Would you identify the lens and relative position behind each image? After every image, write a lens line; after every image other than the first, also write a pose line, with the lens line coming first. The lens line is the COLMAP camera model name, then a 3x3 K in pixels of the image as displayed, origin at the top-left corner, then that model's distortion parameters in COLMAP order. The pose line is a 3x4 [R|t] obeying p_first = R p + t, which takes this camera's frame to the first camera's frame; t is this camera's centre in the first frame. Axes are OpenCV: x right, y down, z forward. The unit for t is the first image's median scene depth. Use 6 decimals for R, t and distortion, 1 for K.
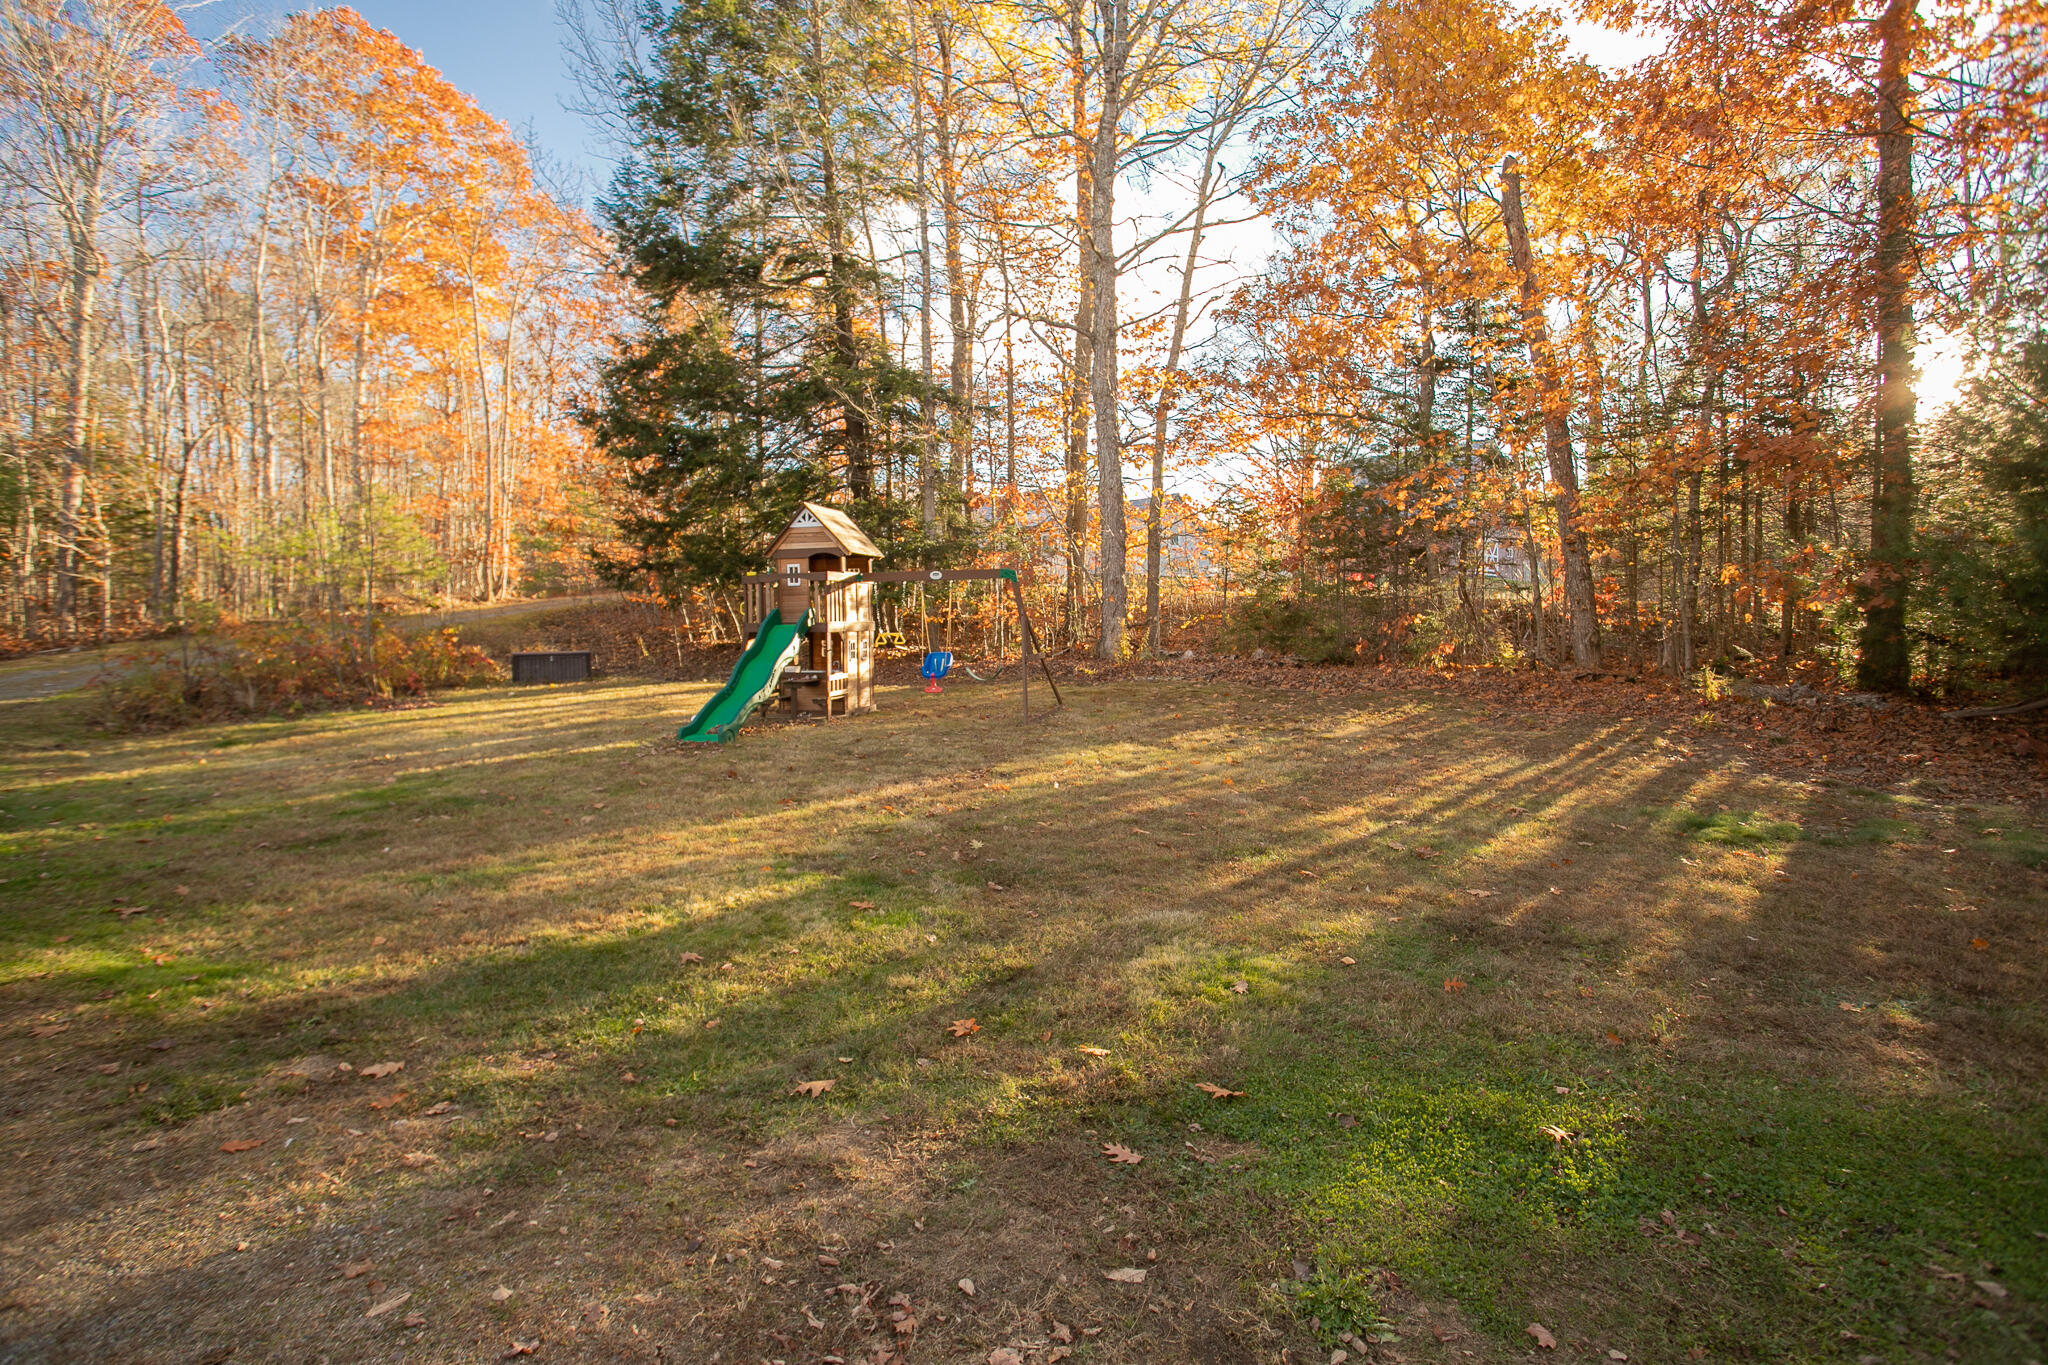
lens RADIAL K [[998.9, 0, 1018.3], [0, 998.9, 675.5], [0, 0, 1]] dist [-0.075592, 0.034968]
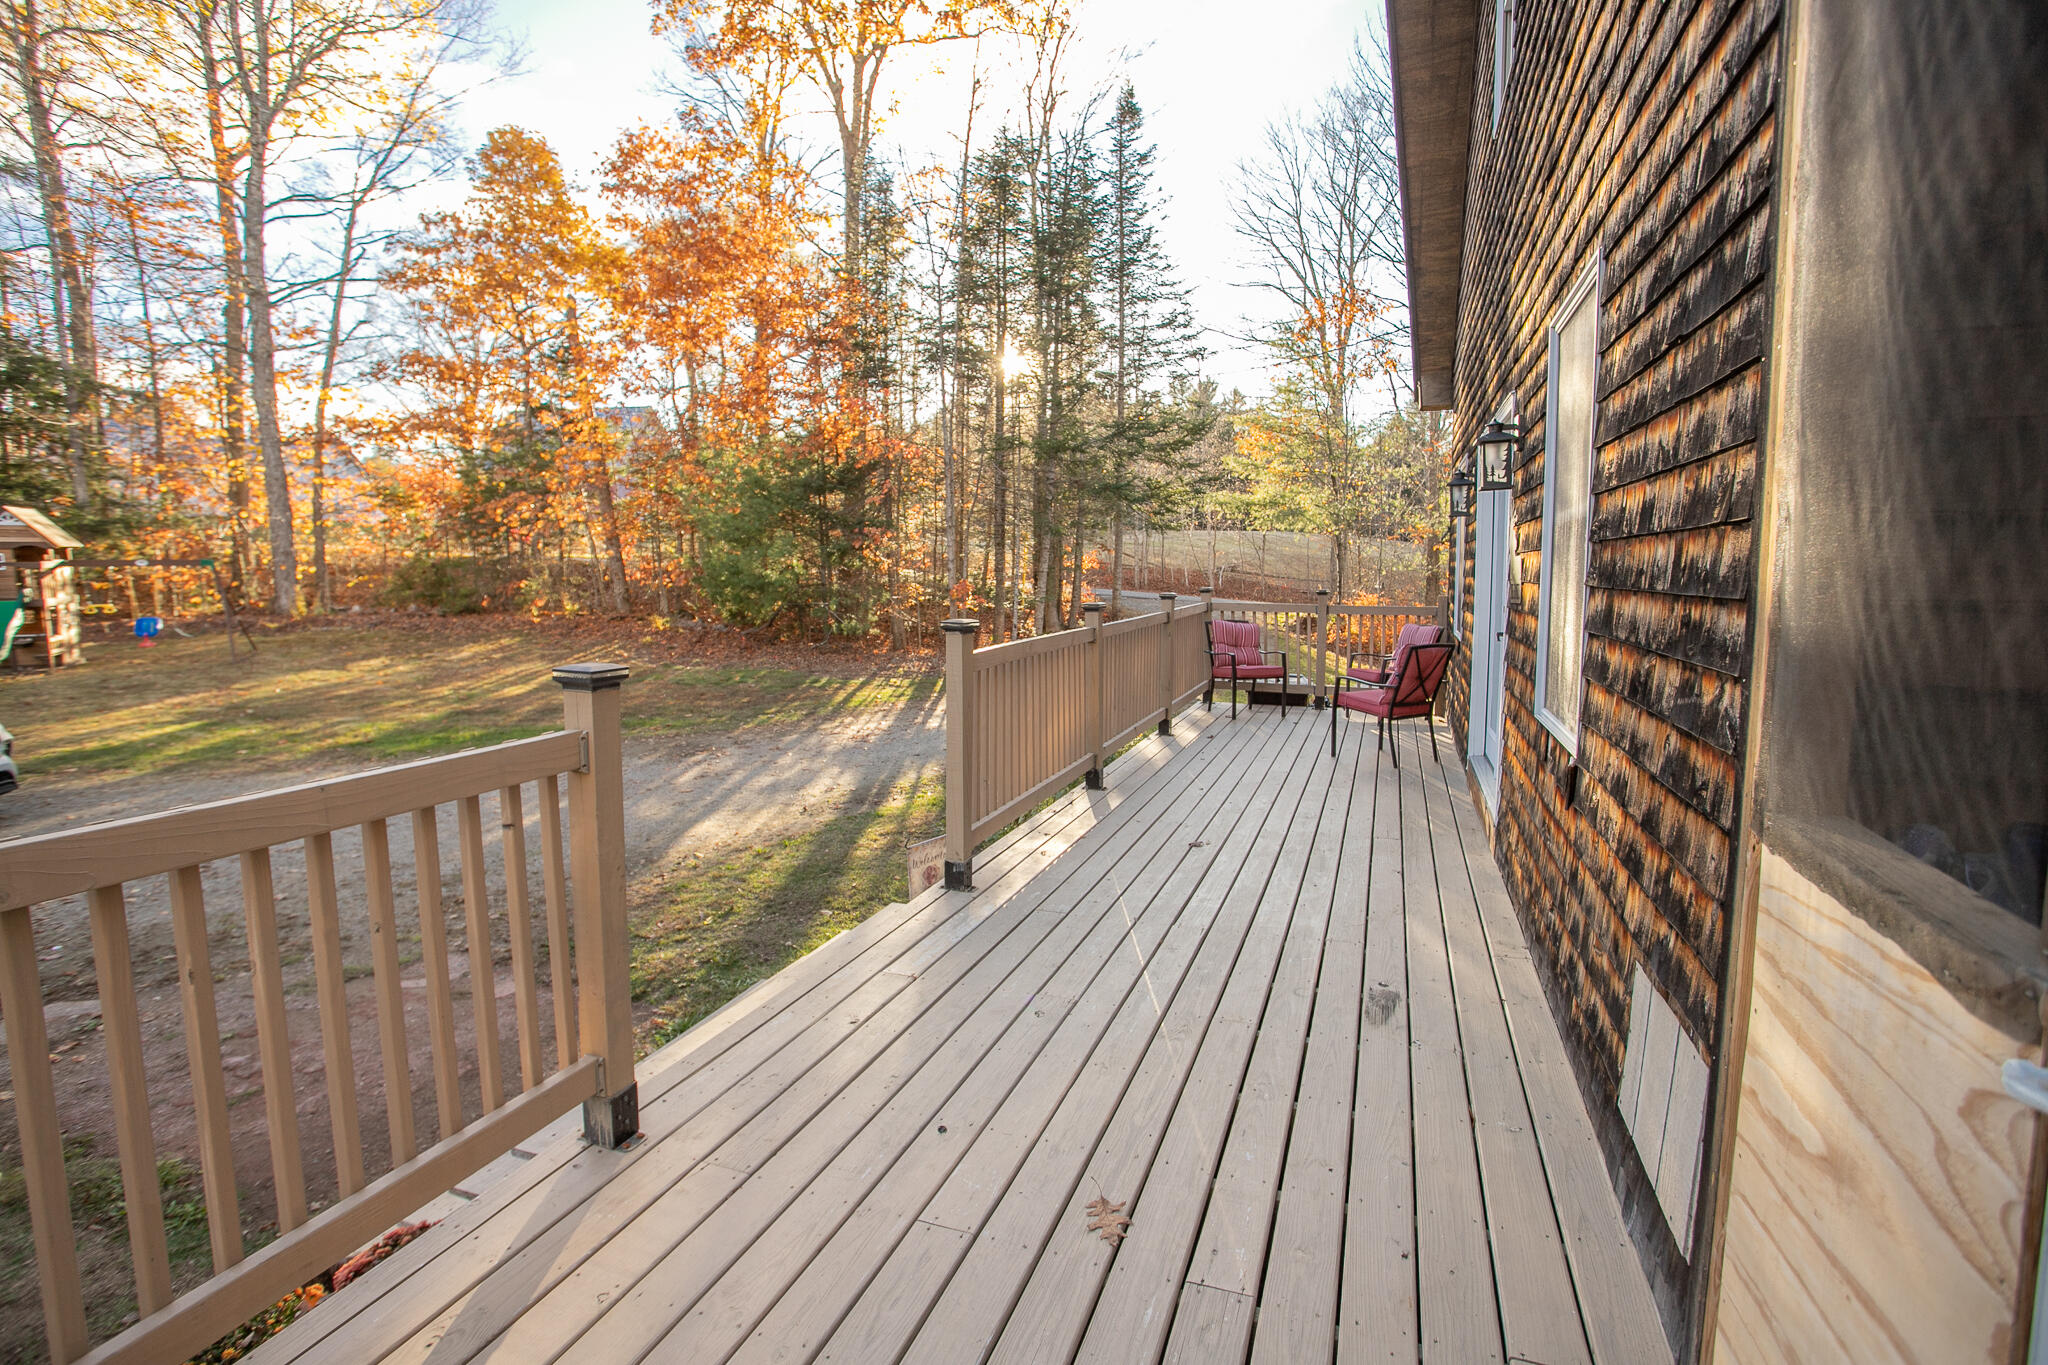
lens RADIAL K [[998.9, 0, 1018.3], [0, 998.9, 675.5], [0, 0, 1]] dist [-0.075592, 0.034968]
pose [[0.723624, -0.072346, 0.686392, -0.101146], [0.023649, 0.996506, 0.080100, -0.017639], [-0.689789, -0.041730, 0.722807, -0.651728]]
